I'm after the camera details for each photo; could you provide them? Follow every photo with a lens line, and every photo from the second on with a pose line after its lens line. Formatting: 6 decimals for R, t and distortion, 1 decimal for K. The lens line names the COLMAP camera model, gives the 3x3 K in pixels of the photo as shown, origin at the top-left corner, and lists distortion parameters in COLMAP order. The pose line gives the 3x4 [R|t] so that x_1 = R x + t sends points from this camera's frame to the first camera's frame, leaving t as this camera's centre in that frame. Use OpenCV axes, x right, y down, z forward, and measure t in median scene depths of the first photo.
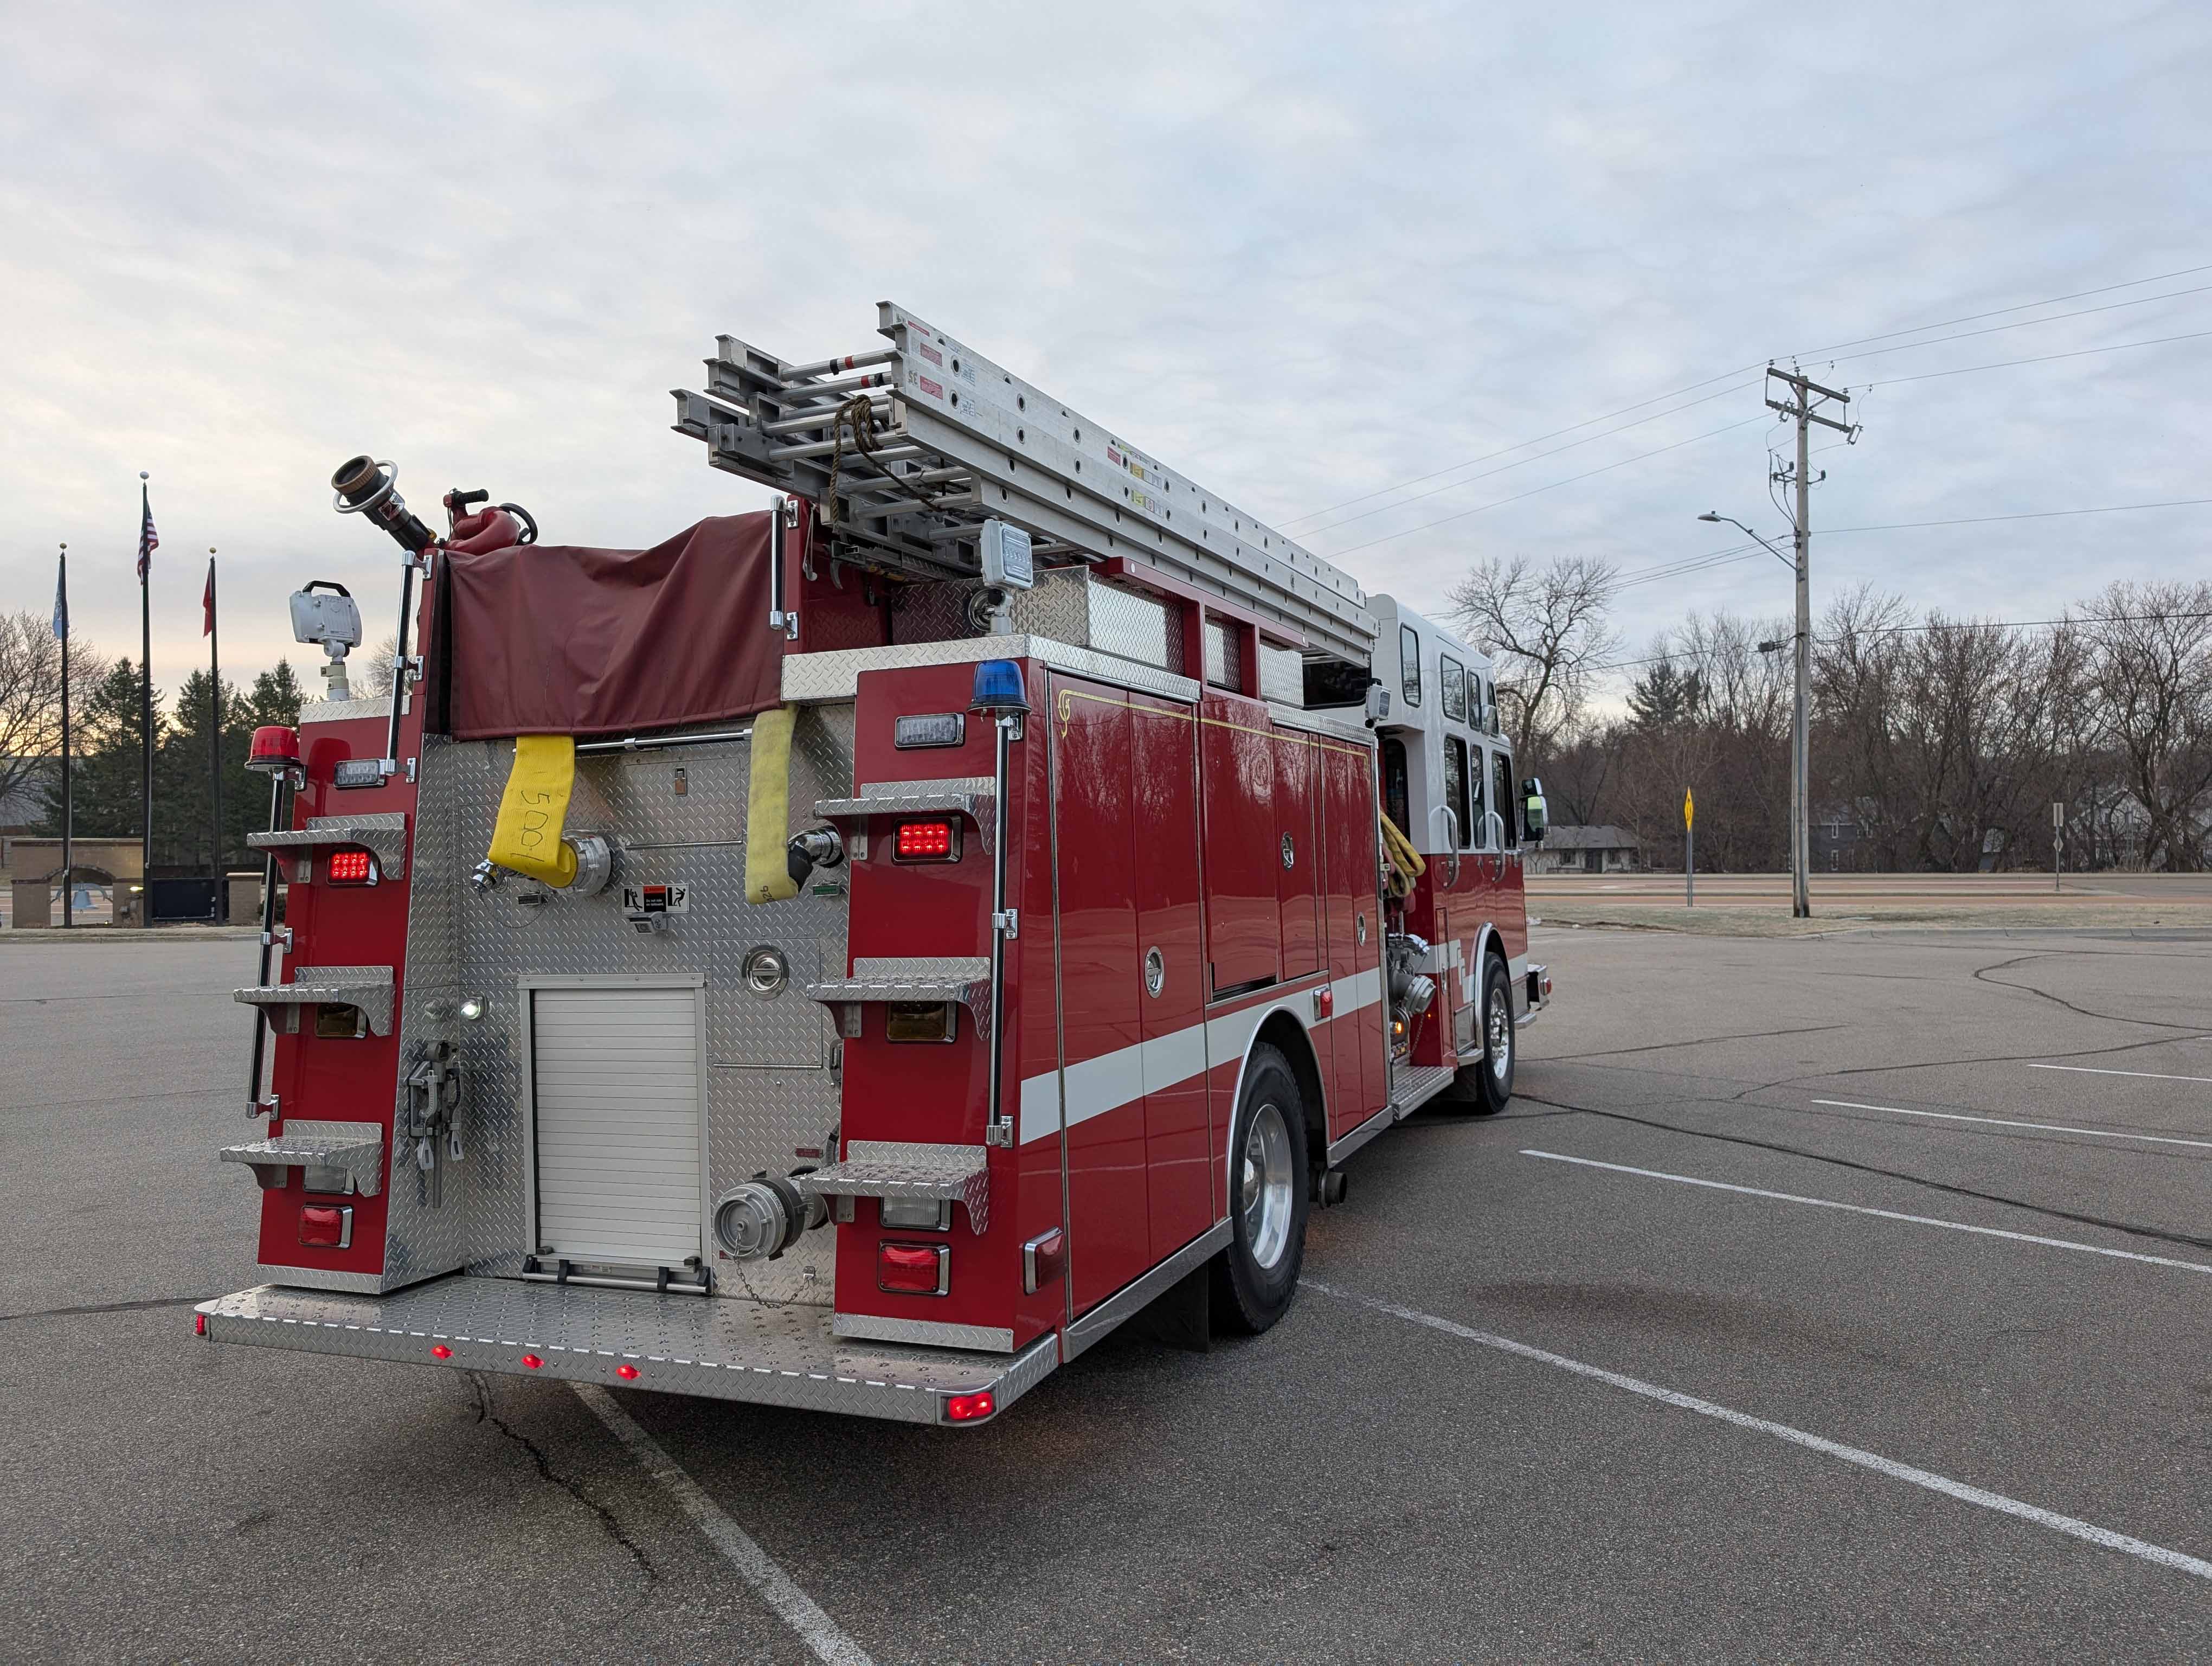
lens RADIAL K [[1571.5, 0, 1103.0], [0, 1571.5, 820.8], [0, 0, 1]] dist [0.011063, -0.000605]
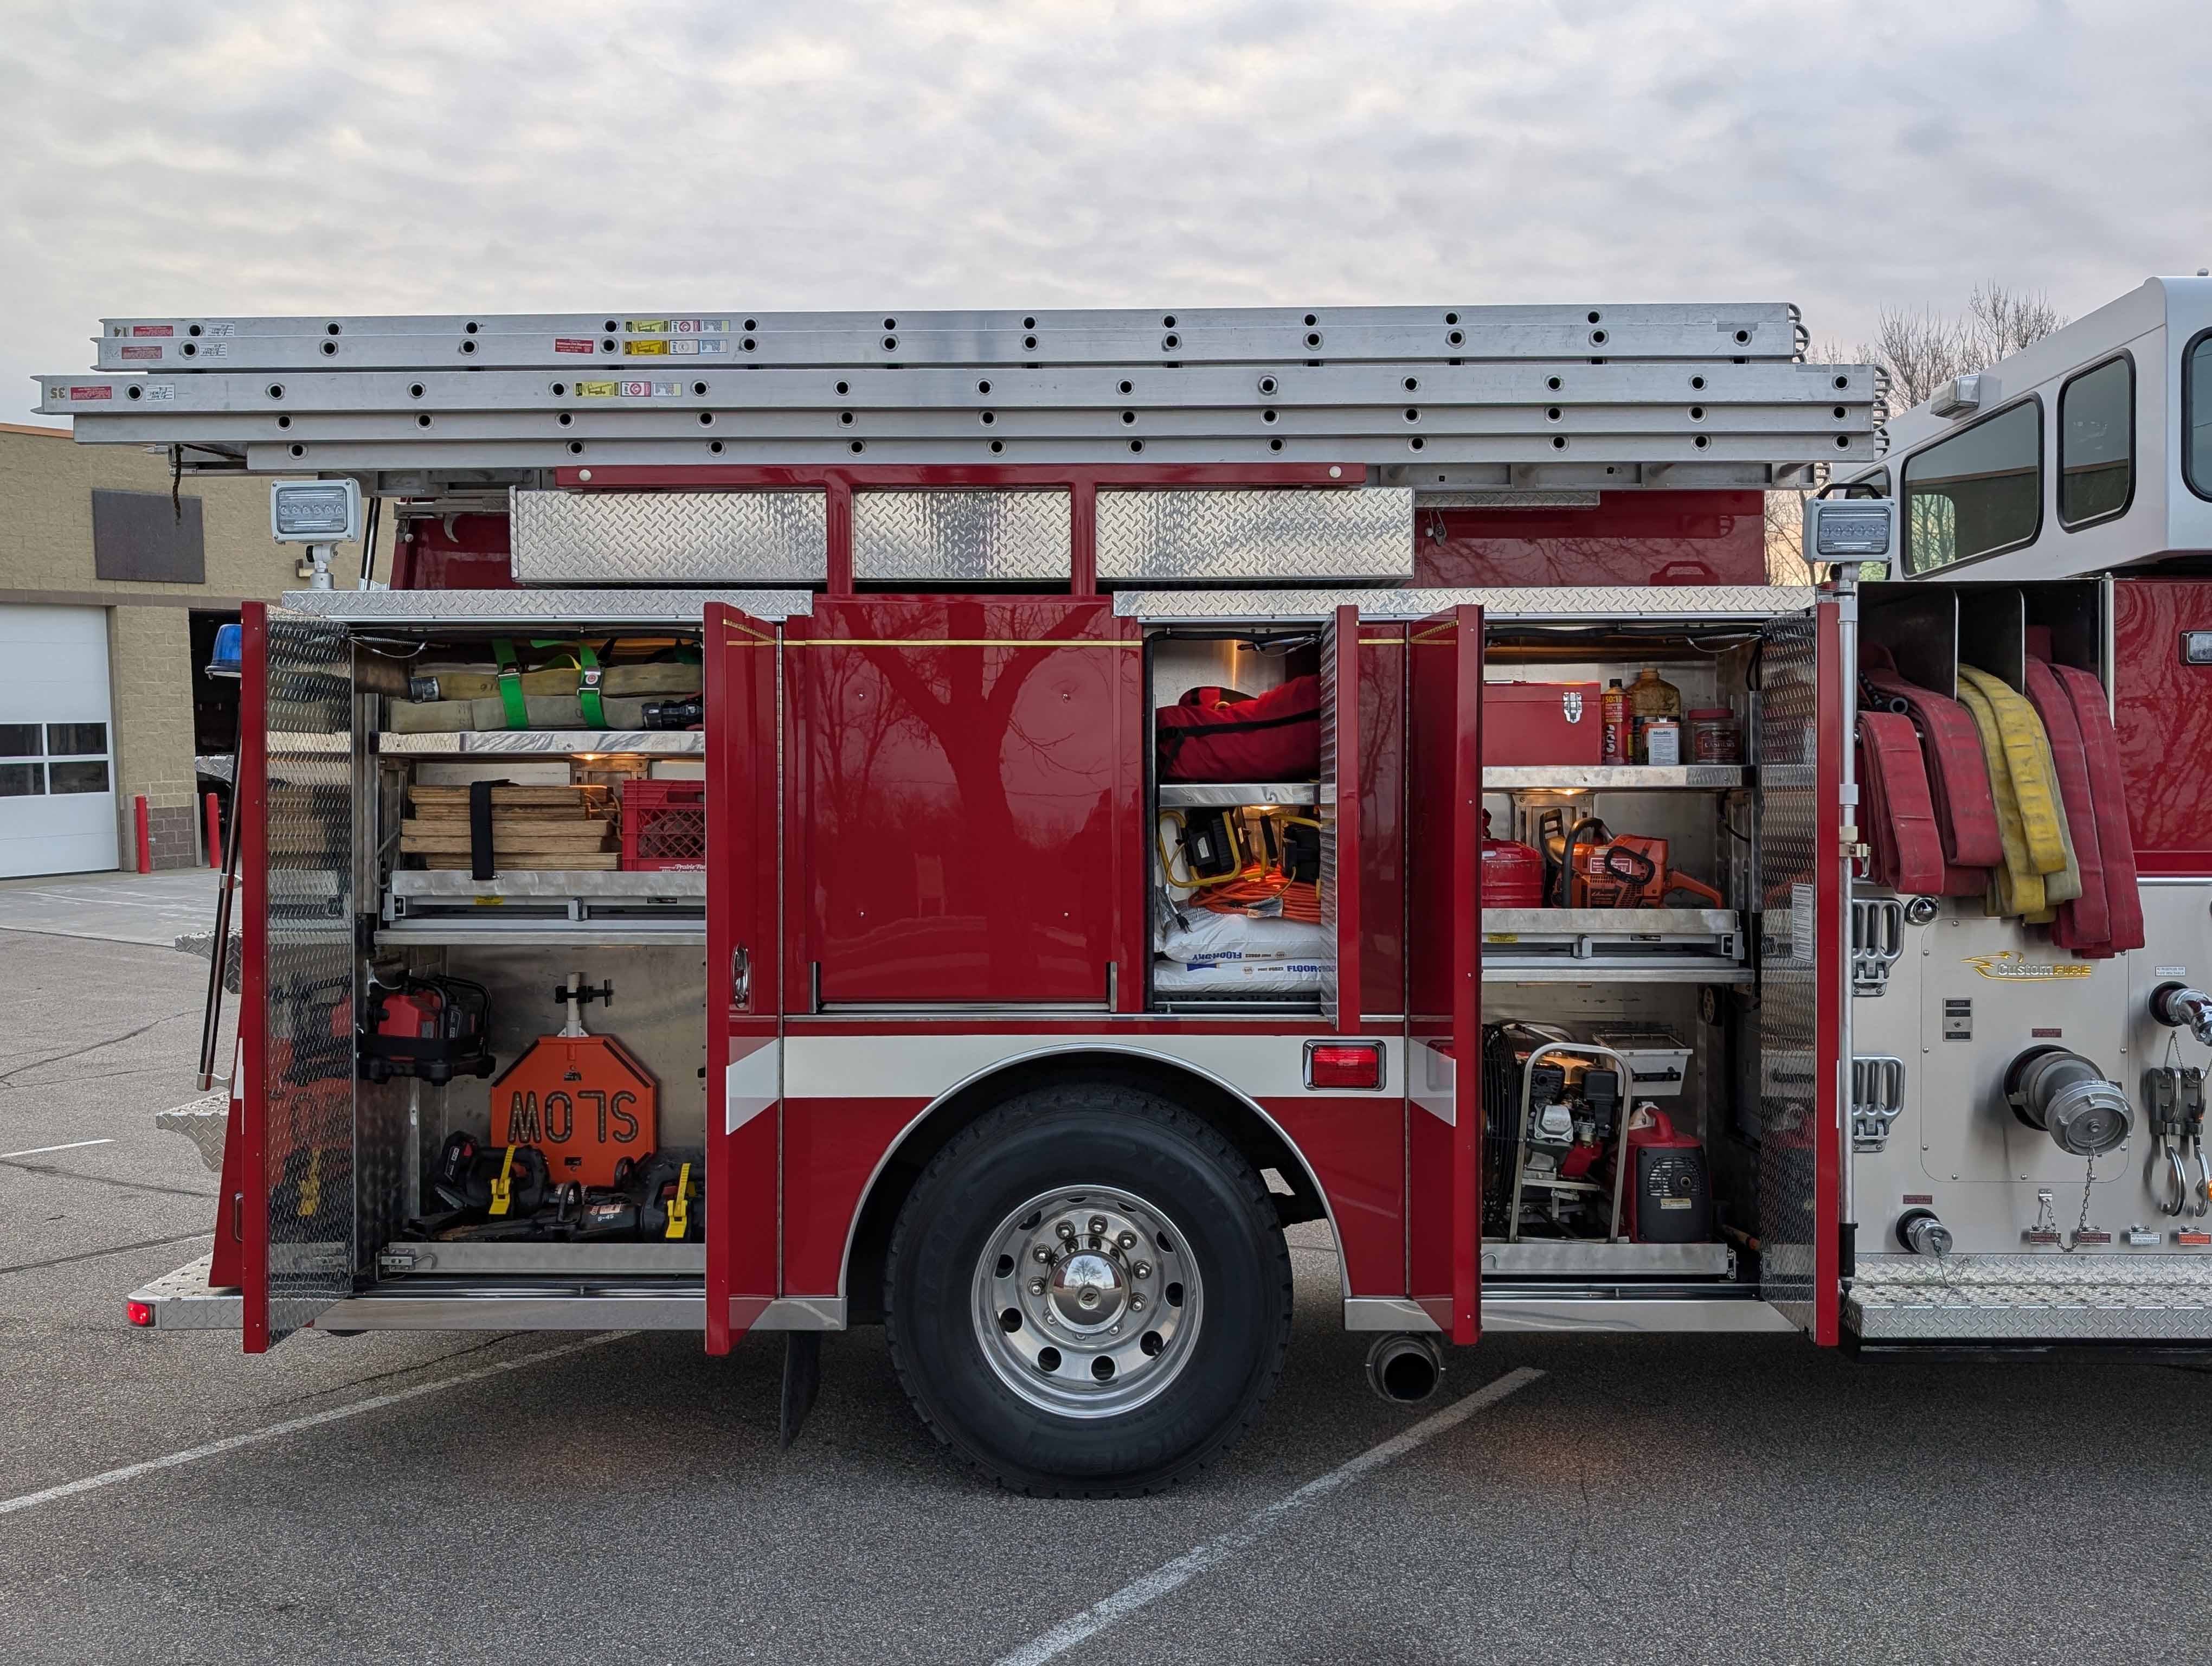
lens RADIAL K [[2005.0, 0, 1106.0], [0, 2005.0, 833.0], [0, 0, 1]] dist [0.012183, 0.005661]
pose [[0.382437, 0.044124, -0.922927, 1.066993], [0.014696, 0.998442, 0.053824, -0.022363], [0.923865, -0.034148, 0.381193, 0.799686]]
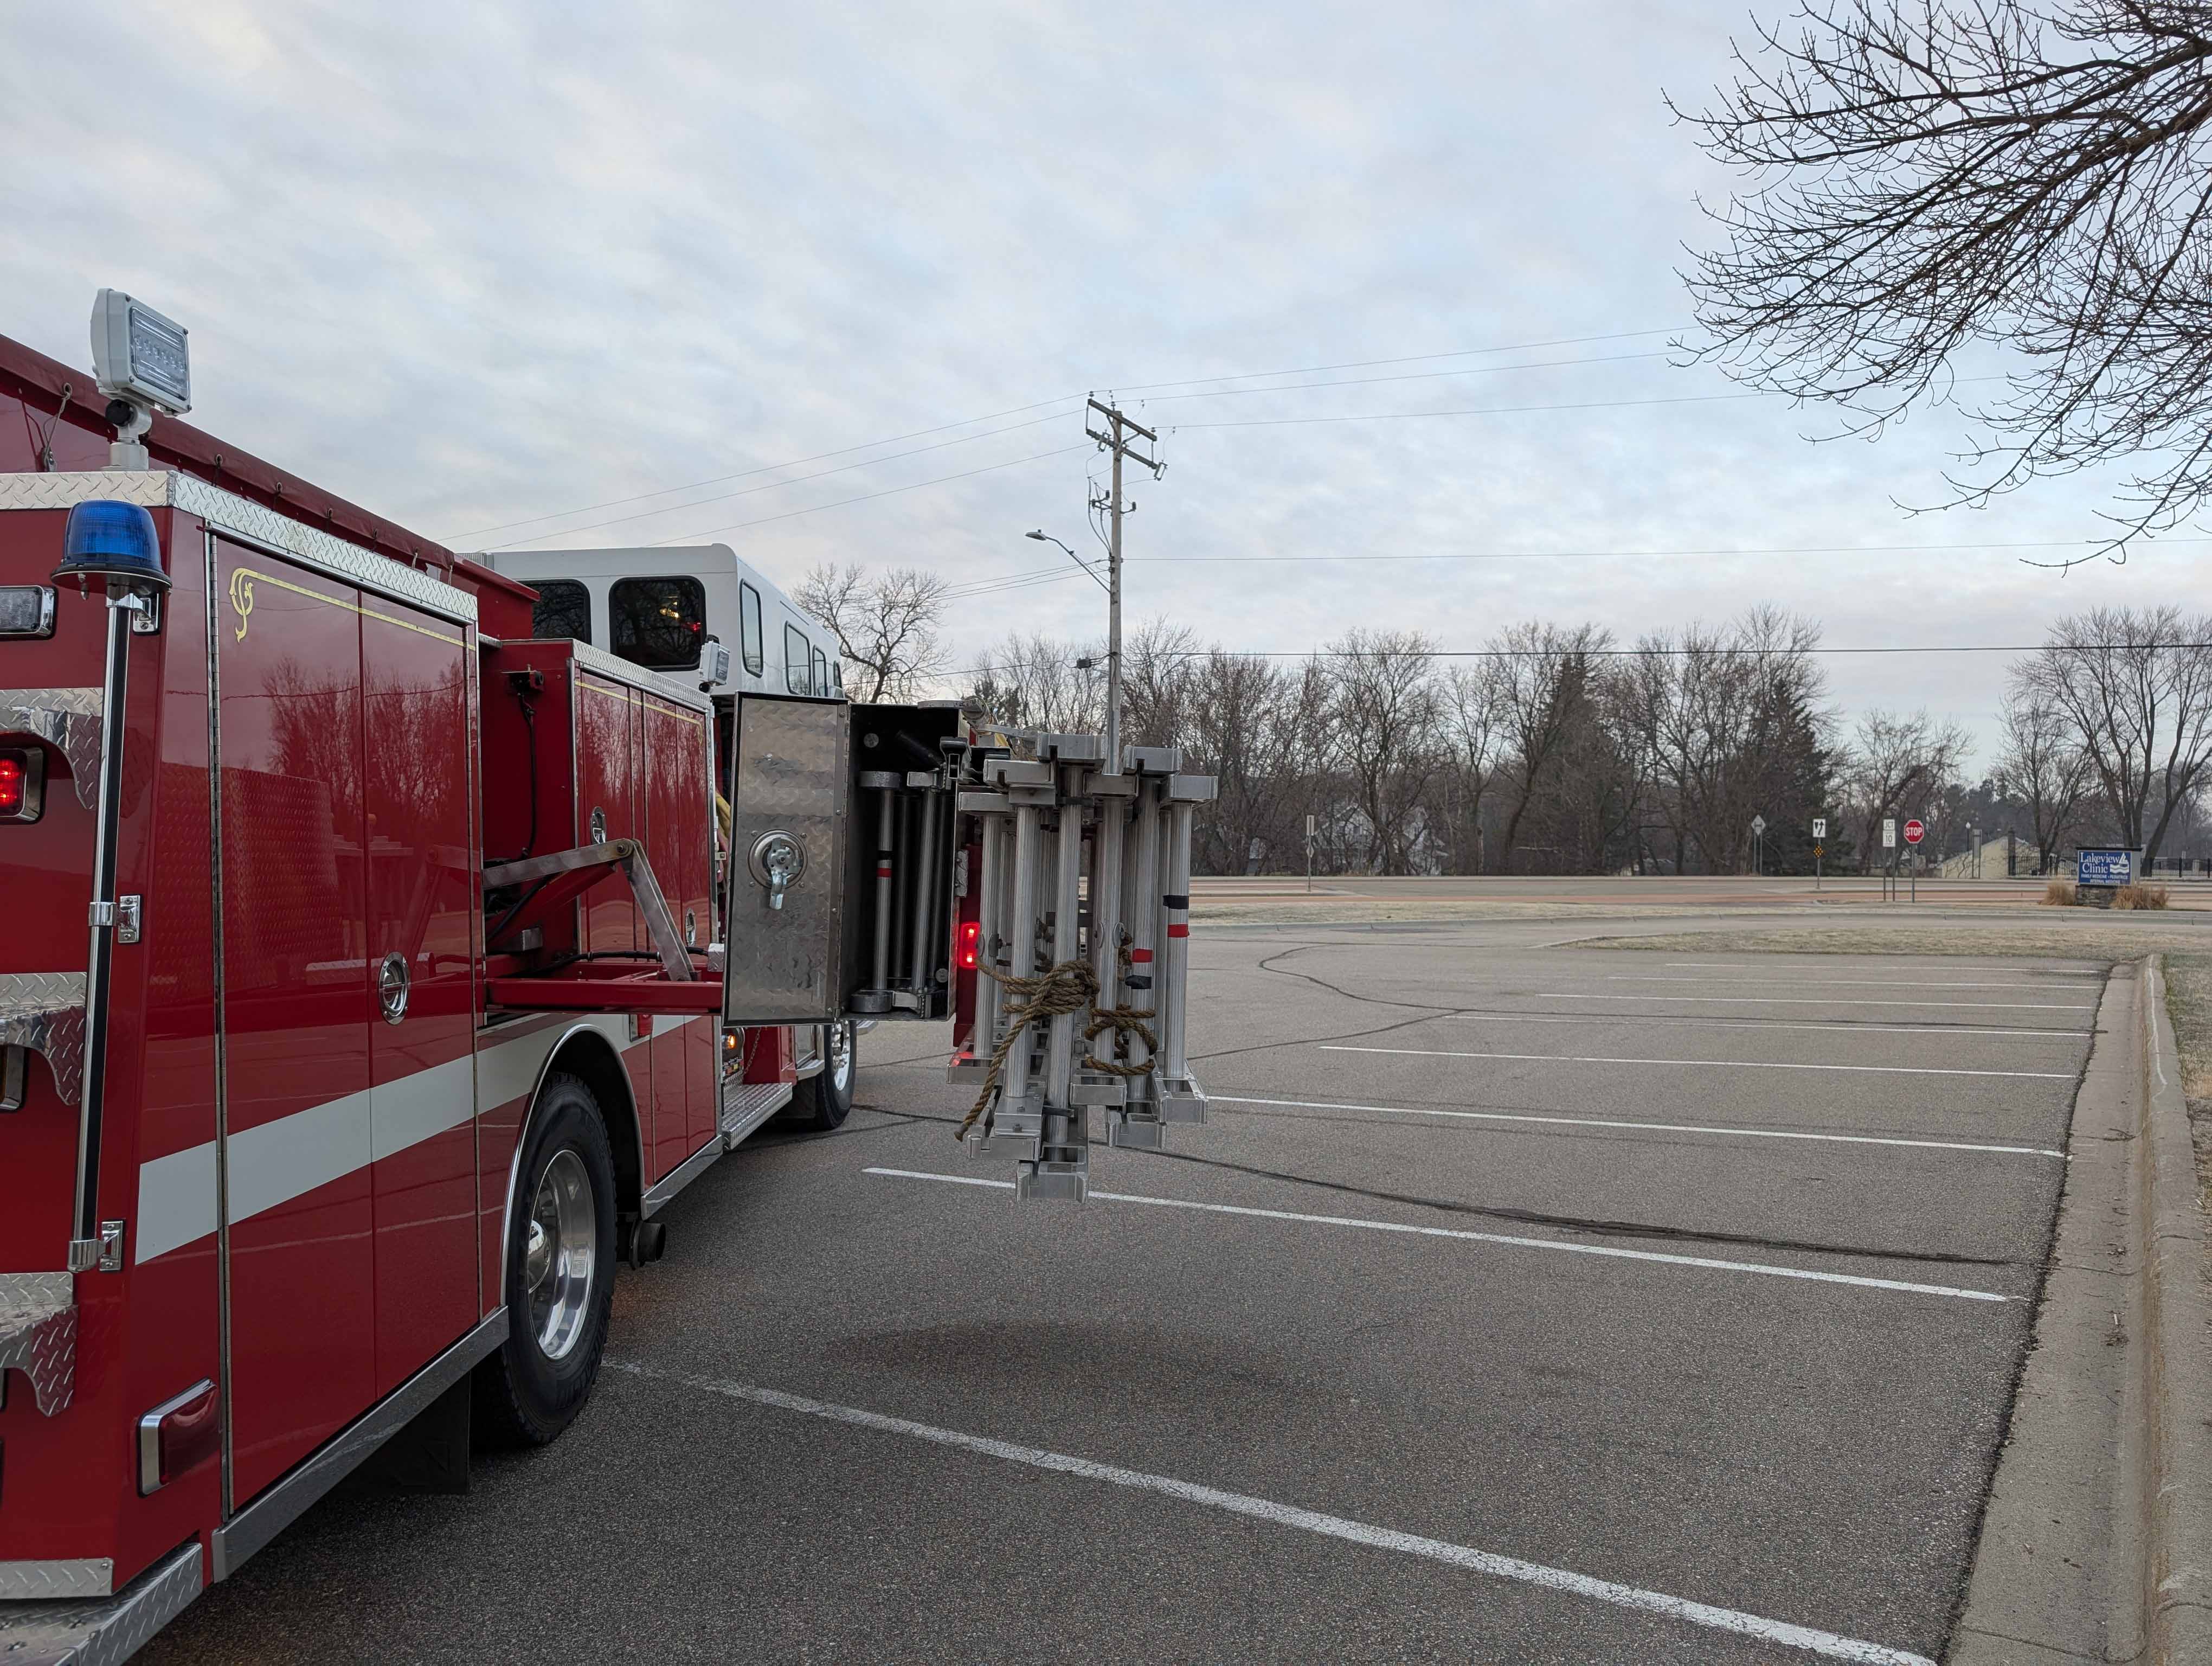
lens RADIAL K [[1568.6, 0, 1119.8], [0, 1568.6, 813.9], [0, 0, 1]] dist [0.000481, -0.002558]
pose [[0.909155, 0.016612, 0.416126, 0.033371], [-0.013277, 0.999852, -0.010908, 0.020421], [-0.416246, 0.004392, 0.909241, 0.197175]]
